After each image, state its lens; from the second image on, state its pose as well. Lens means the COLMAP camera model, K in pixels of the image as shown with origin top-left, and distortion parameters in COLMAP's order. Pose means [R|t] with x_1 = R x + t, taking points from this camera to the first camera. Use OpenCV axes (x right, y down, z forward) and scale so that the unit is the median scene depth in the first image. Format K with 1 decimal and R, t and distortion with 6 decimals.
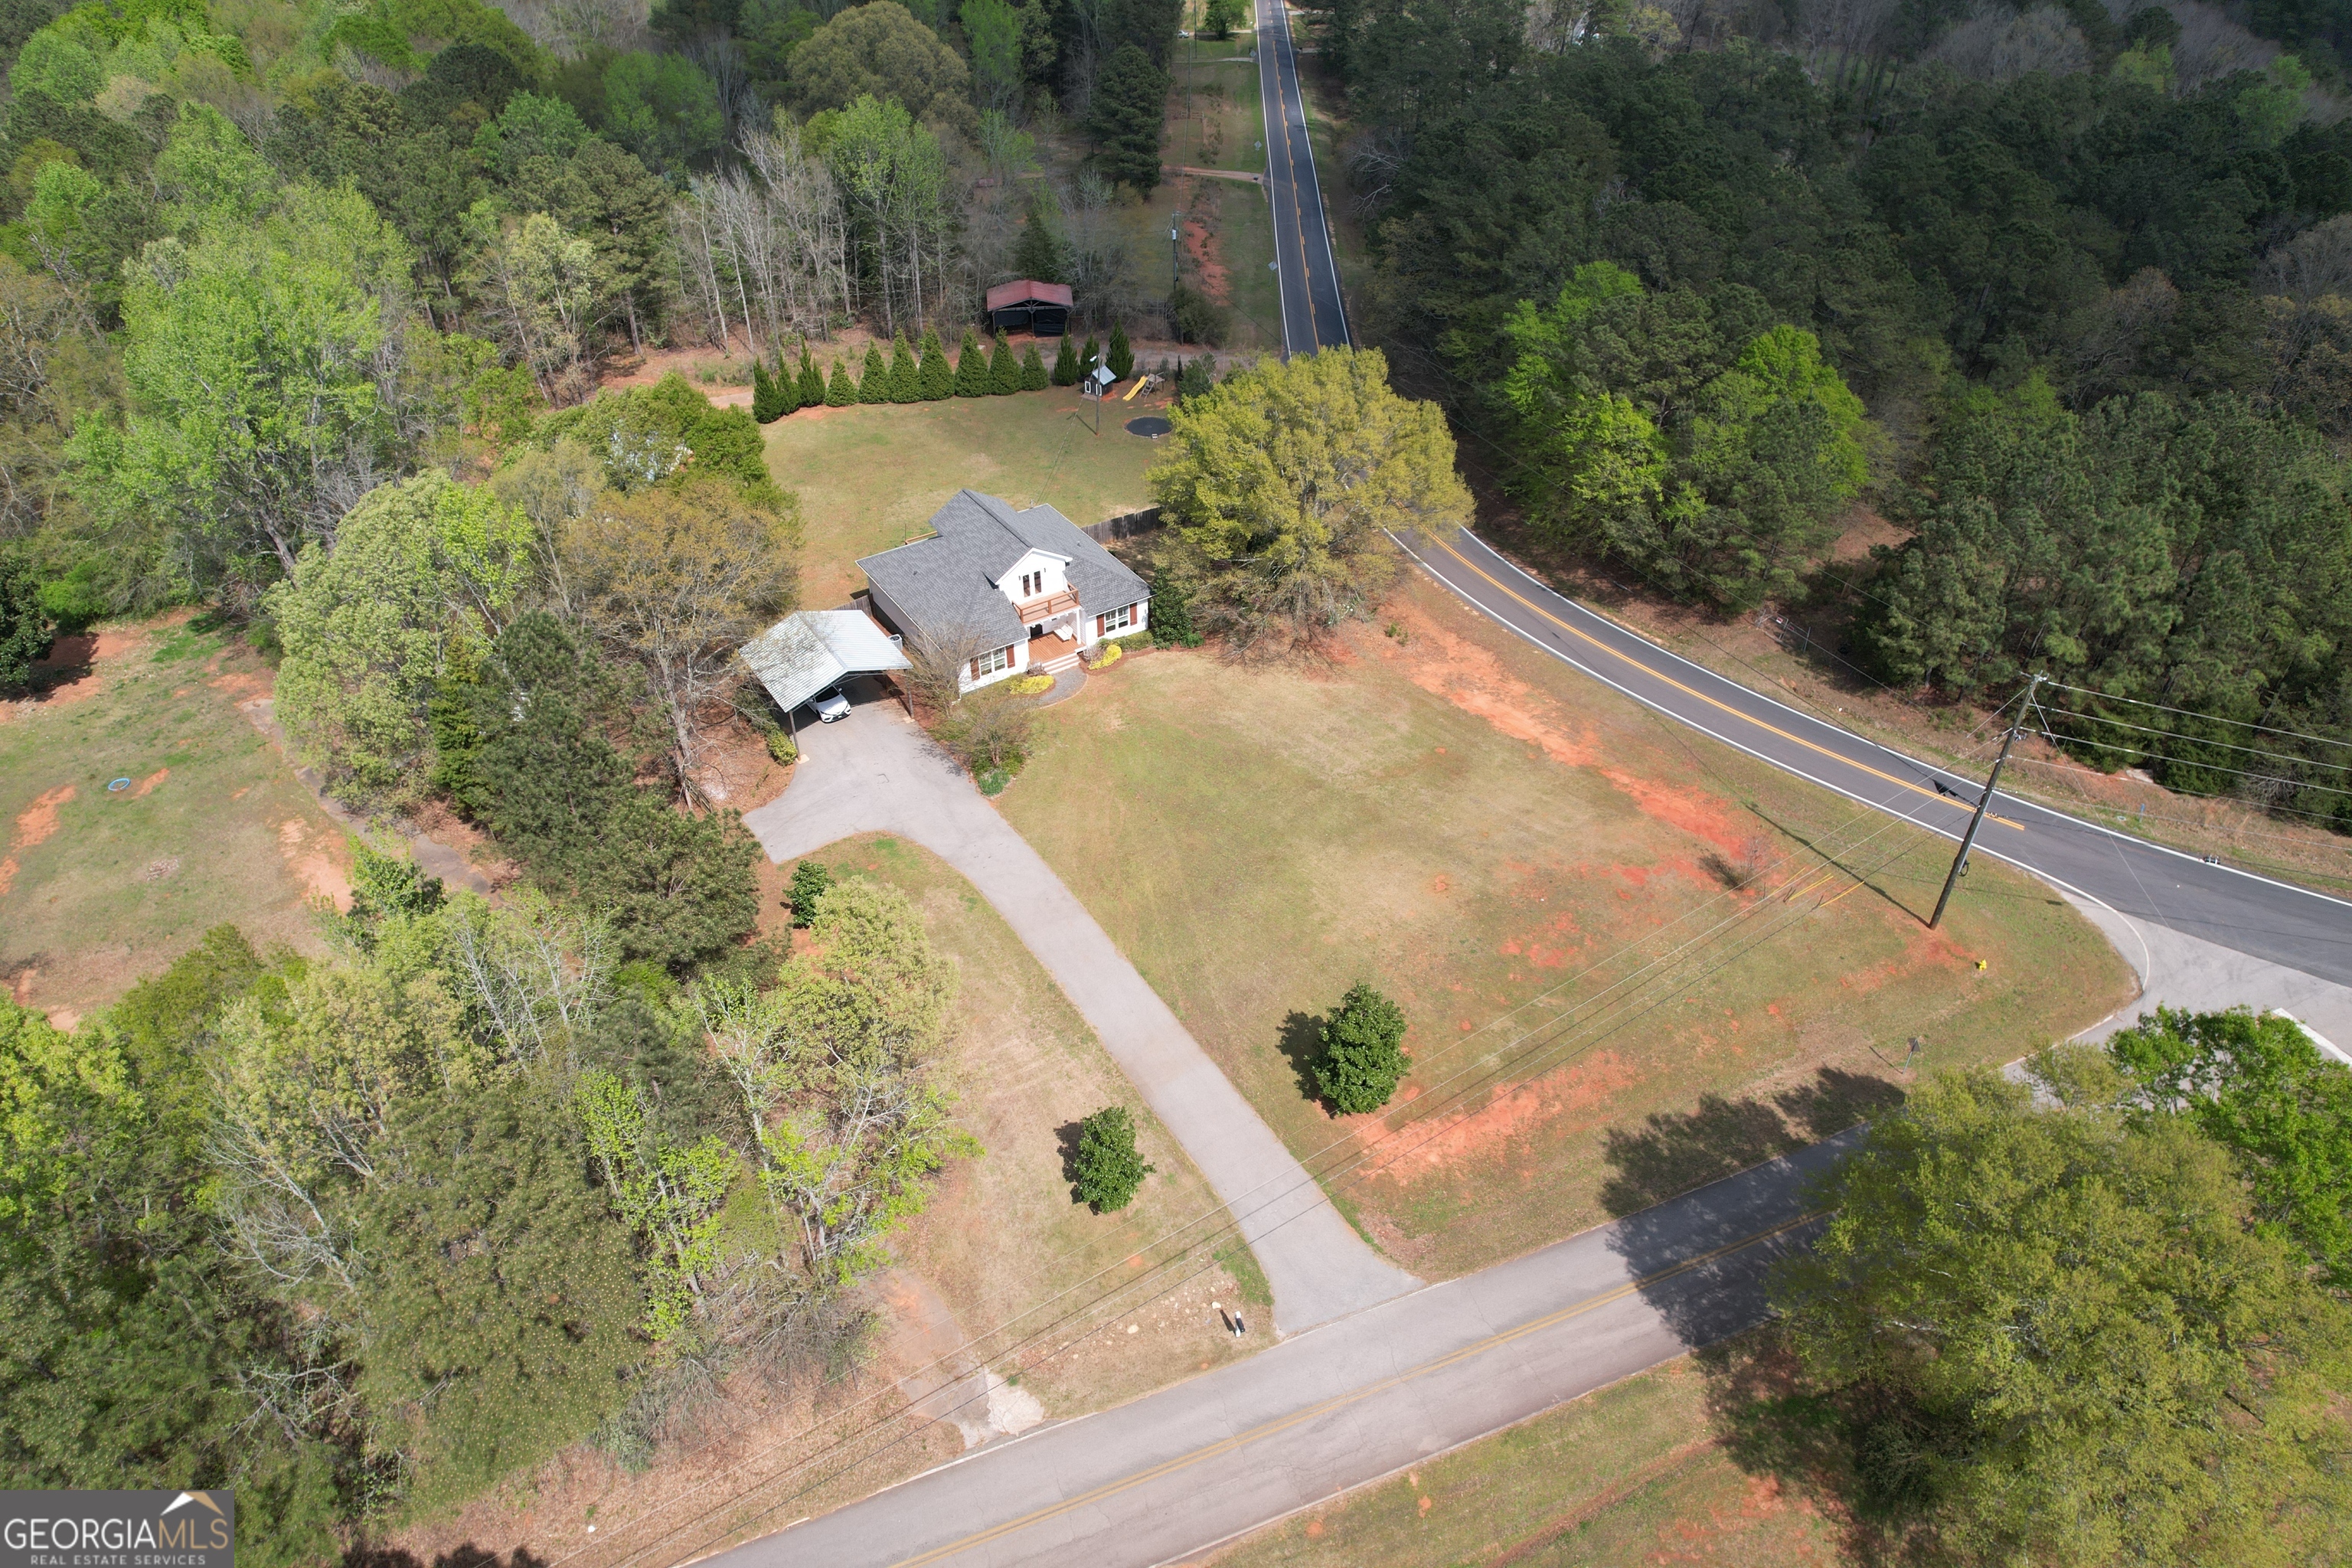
lens RADIAL K [[1489.5, 0, 1177.0], [0, 1489.5, 792.4], [0, 0, 1]] dist [-0.062164, 0.046594]
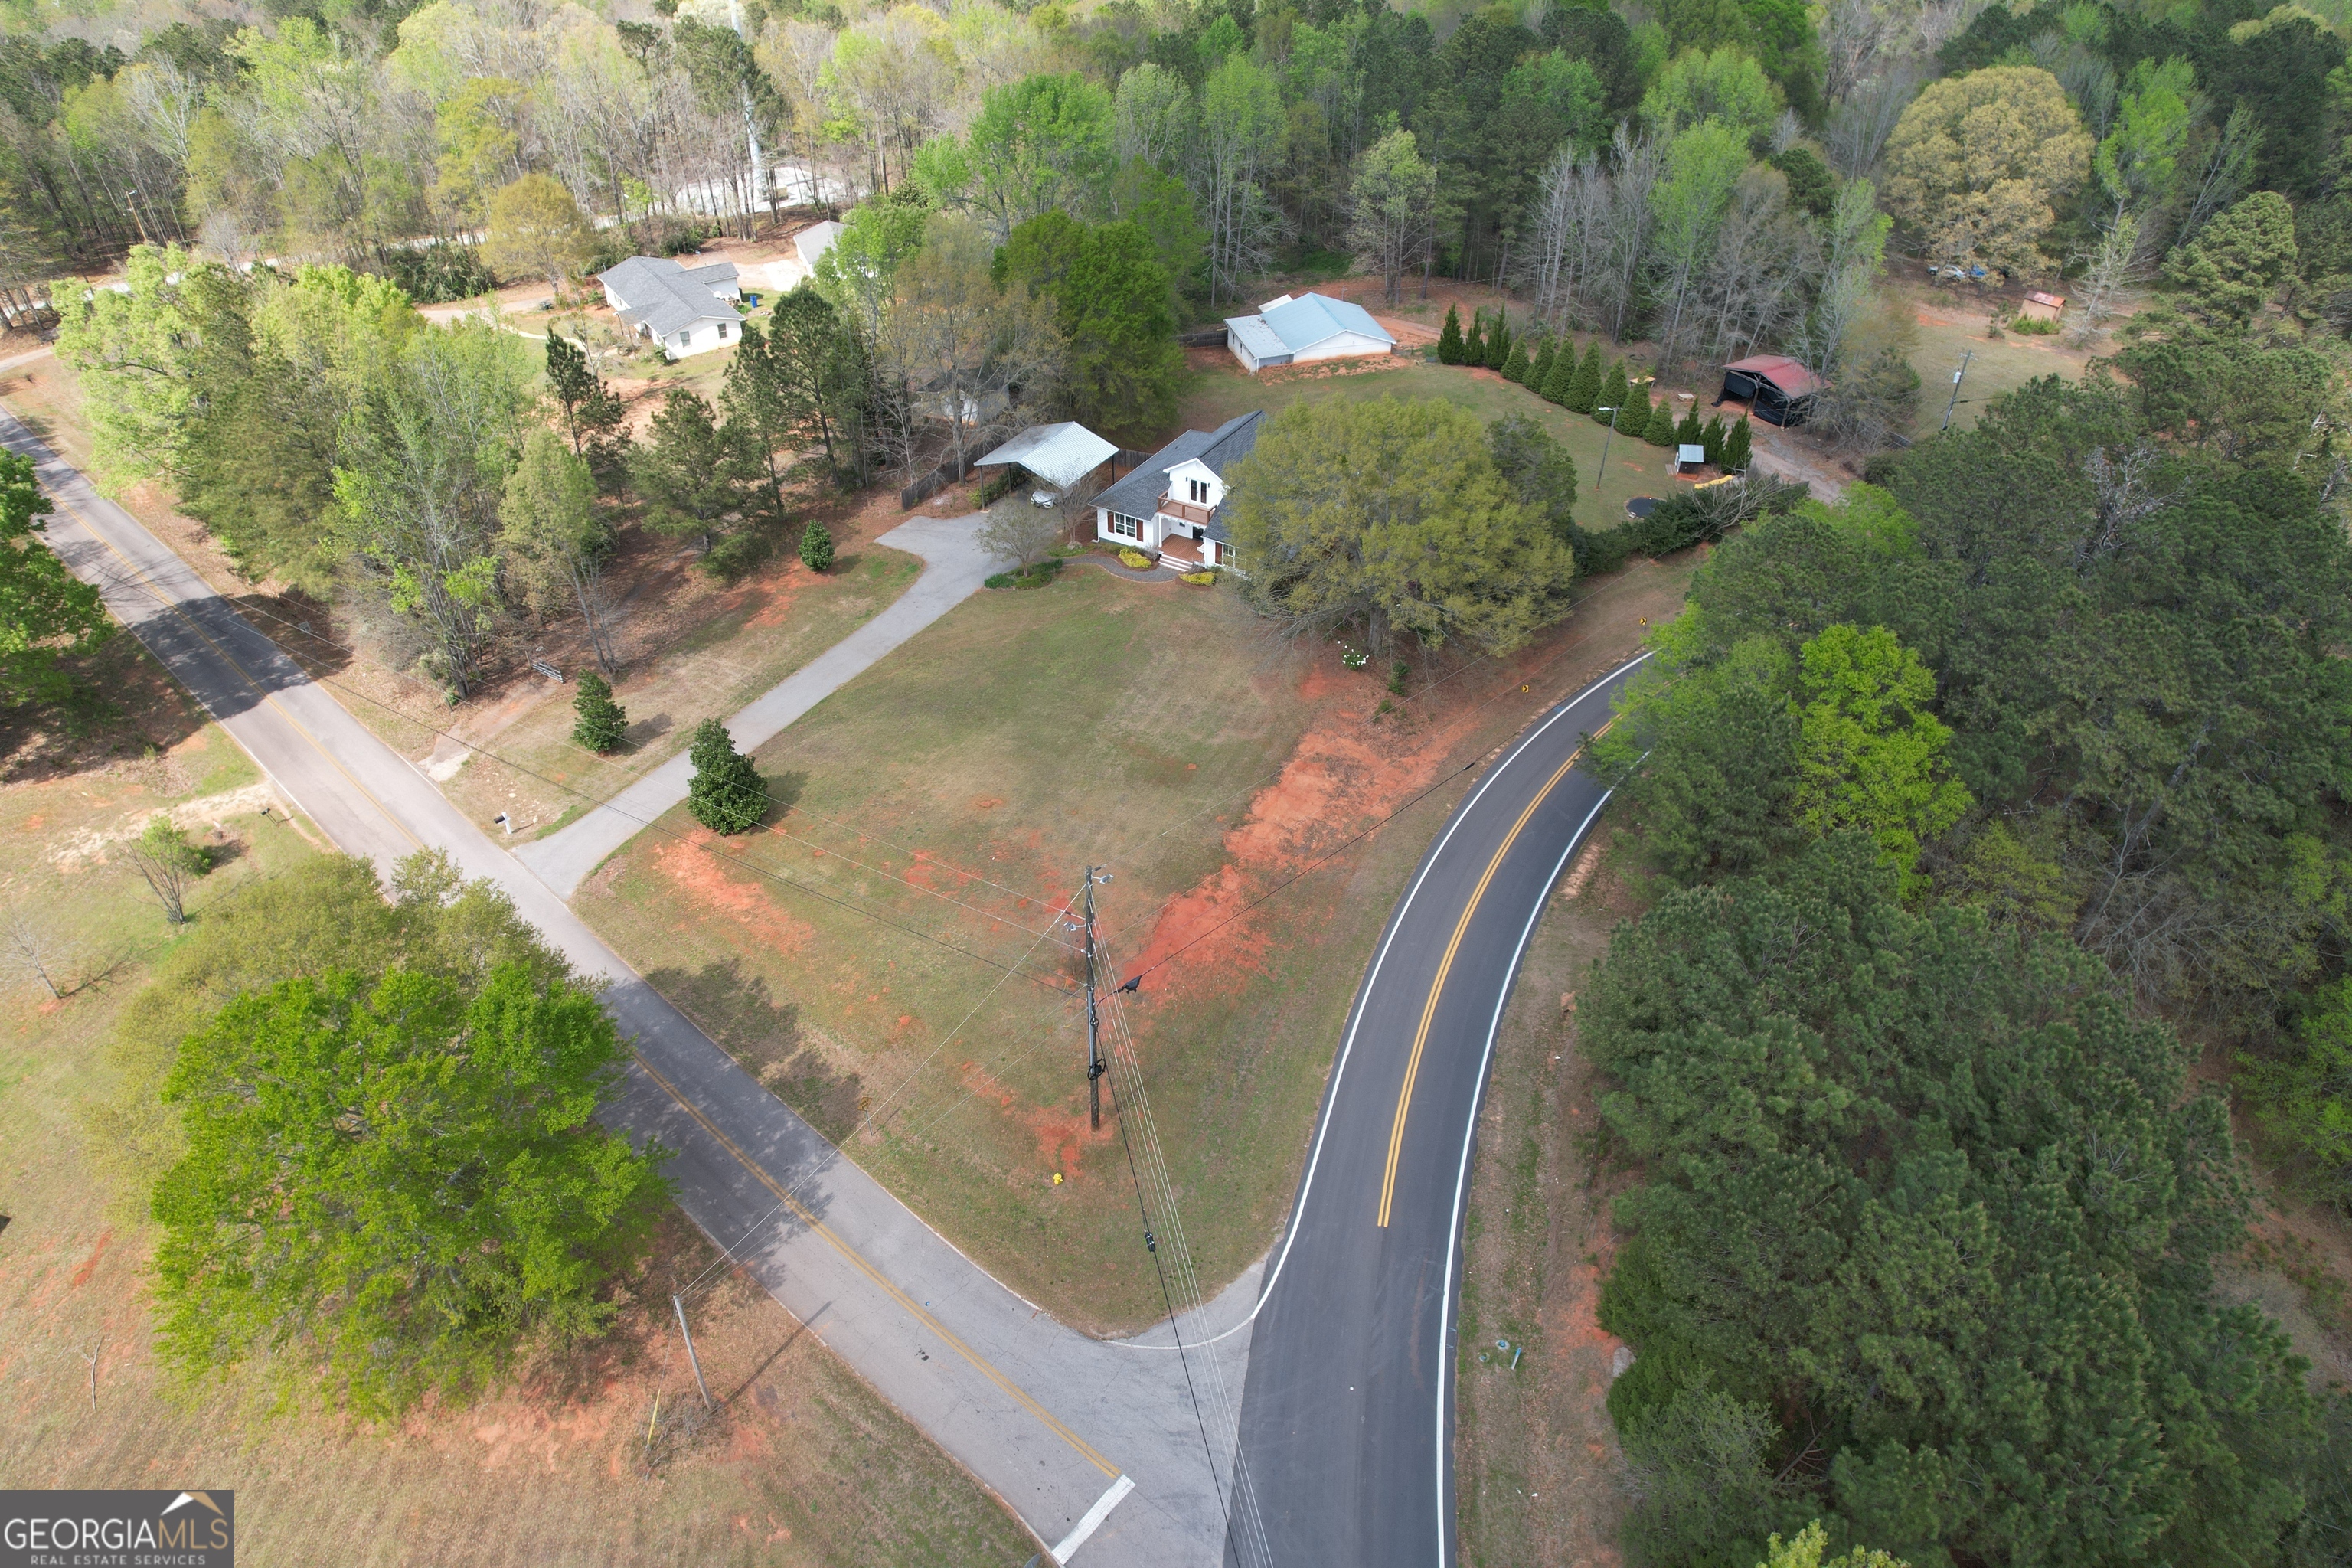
lens RADIAL K [[1495.7, 0, 1176.0], [0, 1495.7, 784.0], [0, 0, 1]] dist [-0.045446, 0.000340]
pose [[0.440277, 0.553160, -0.707227, 0.934508], [-0.563267, 0.783566, 0.262213, -0.290243], [0.699205, 0.282911, 0.656562, 0.355946]]
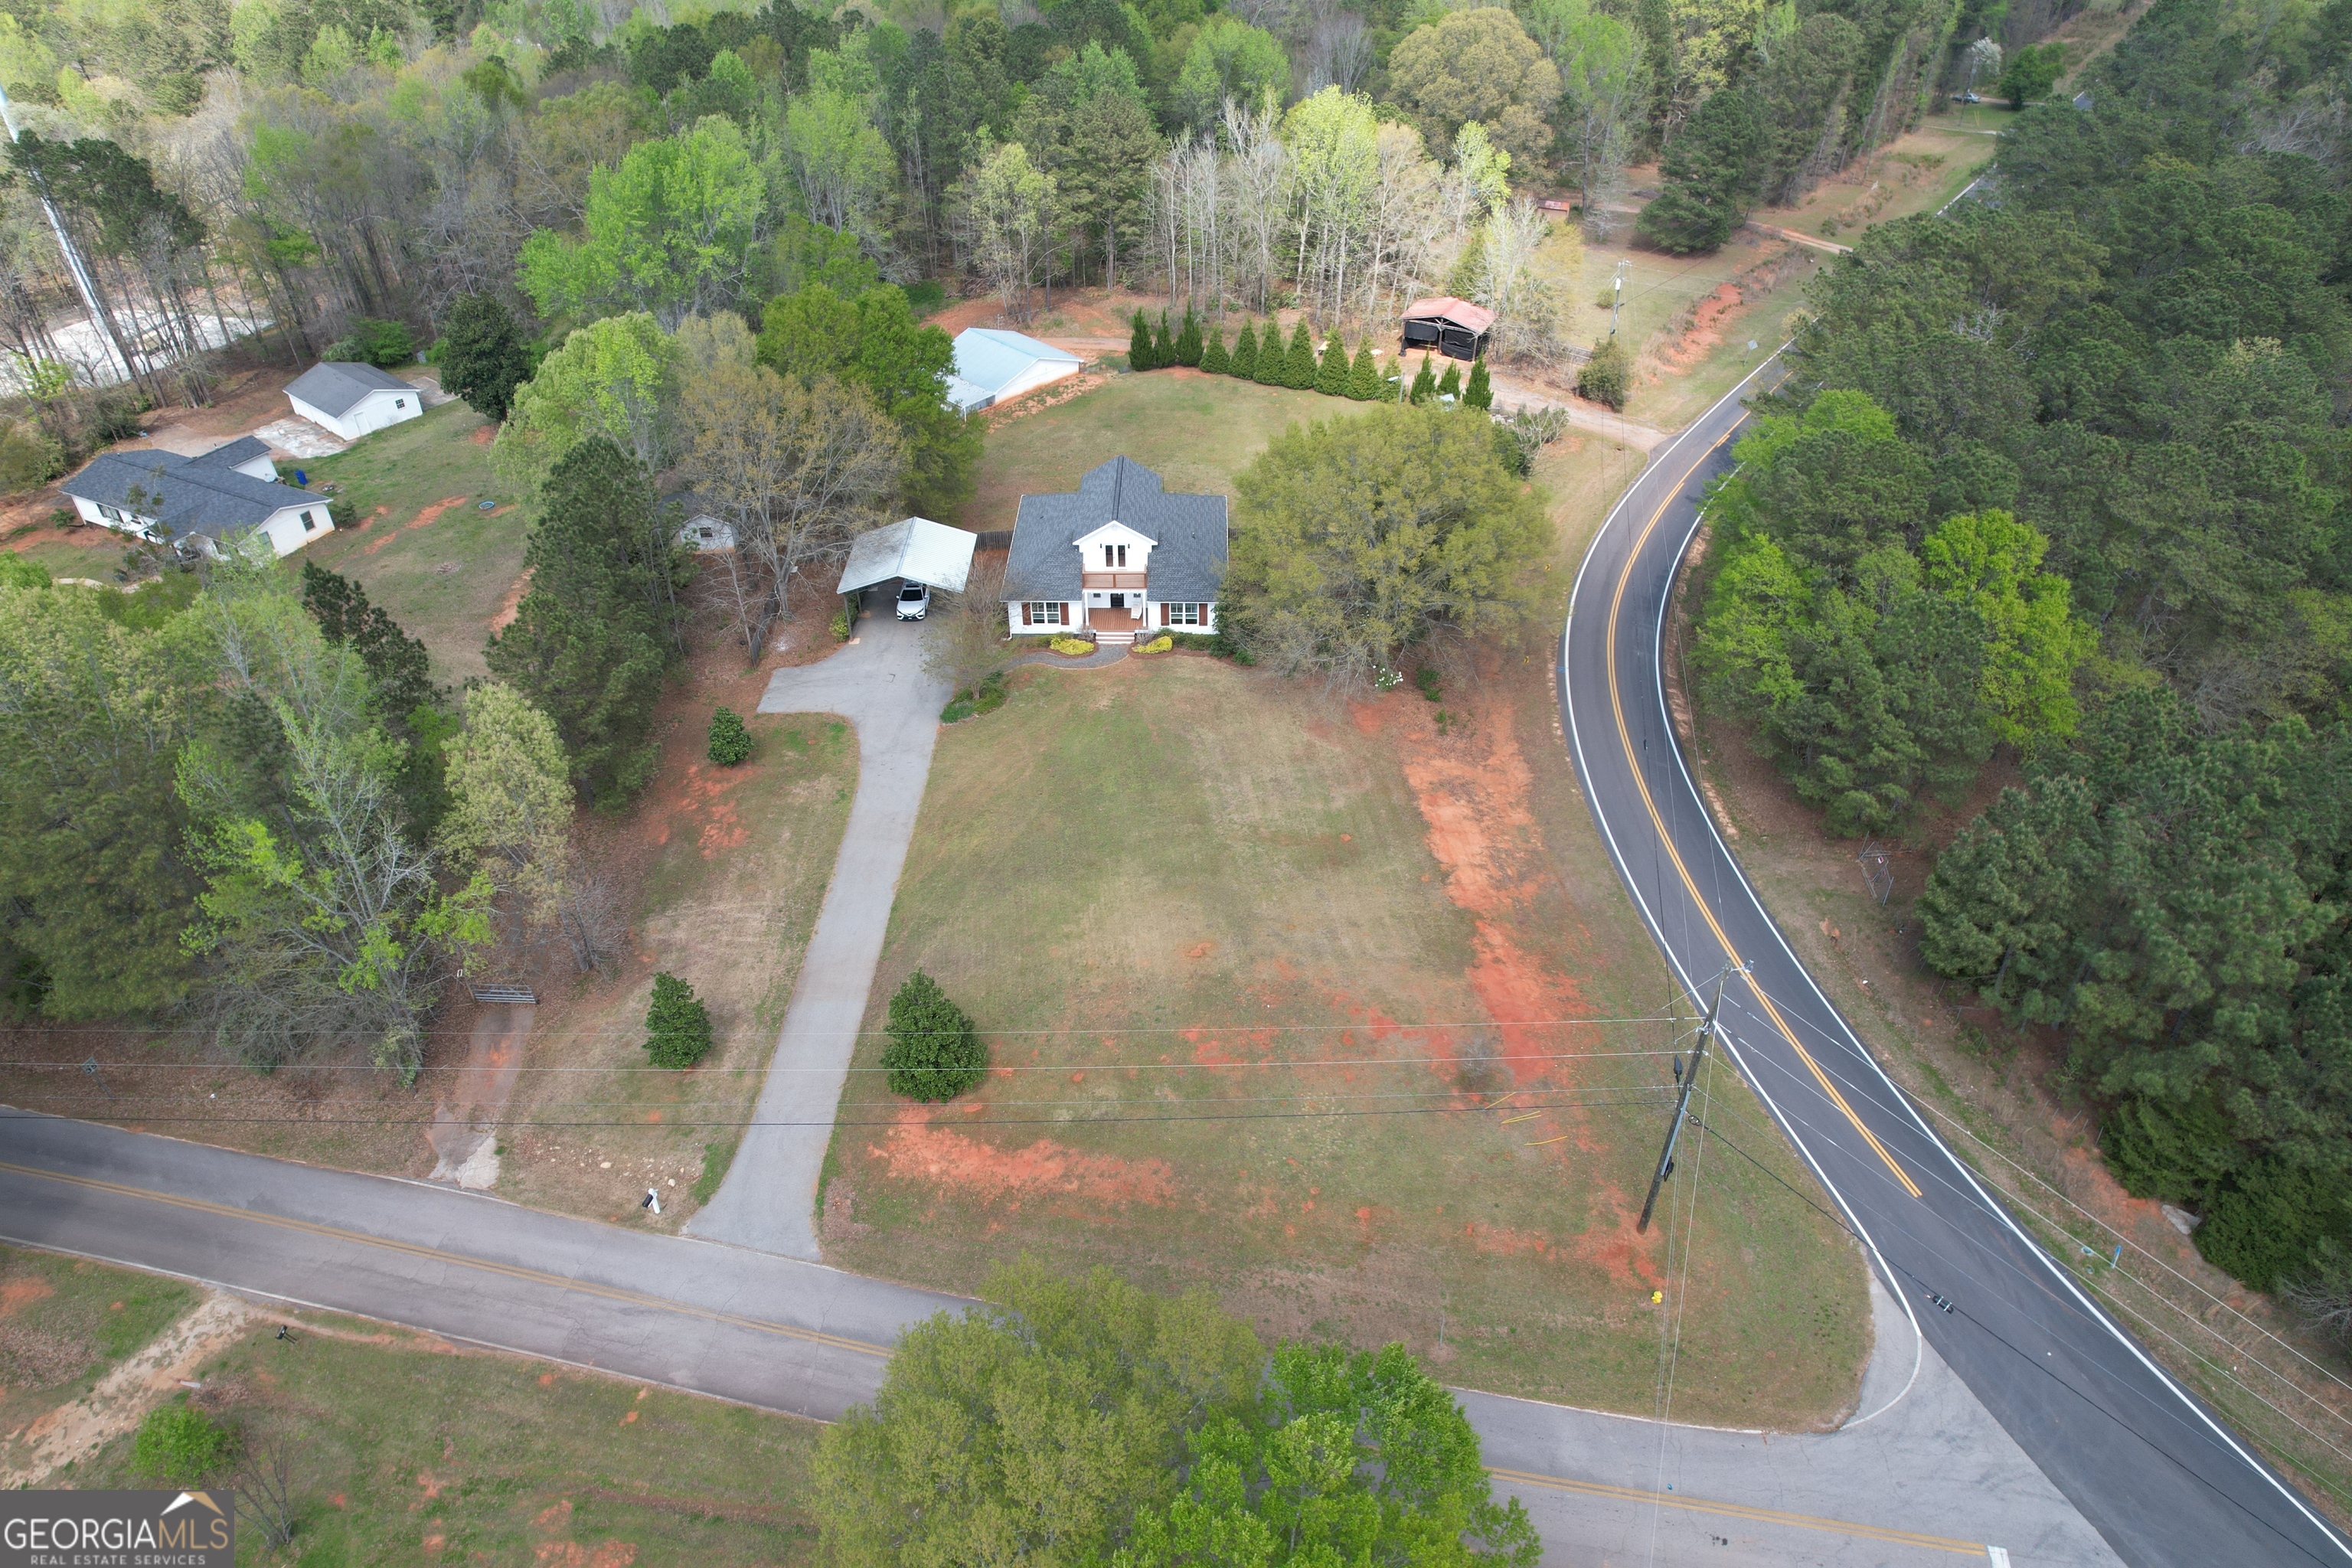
lens RADIAL K [[1495.7, 0, 1176.0], [0, 1495.7, 784.0], [0, 0, 1]] dist [-0.045446, 0.000340]
pose [[0.826837, 0.342887, -0.445835, 0.519633], [-0.347250, 0.934775, 0.074922, -0.097057], [0.442445, 0.092867, 0.891974, 0.126175]]
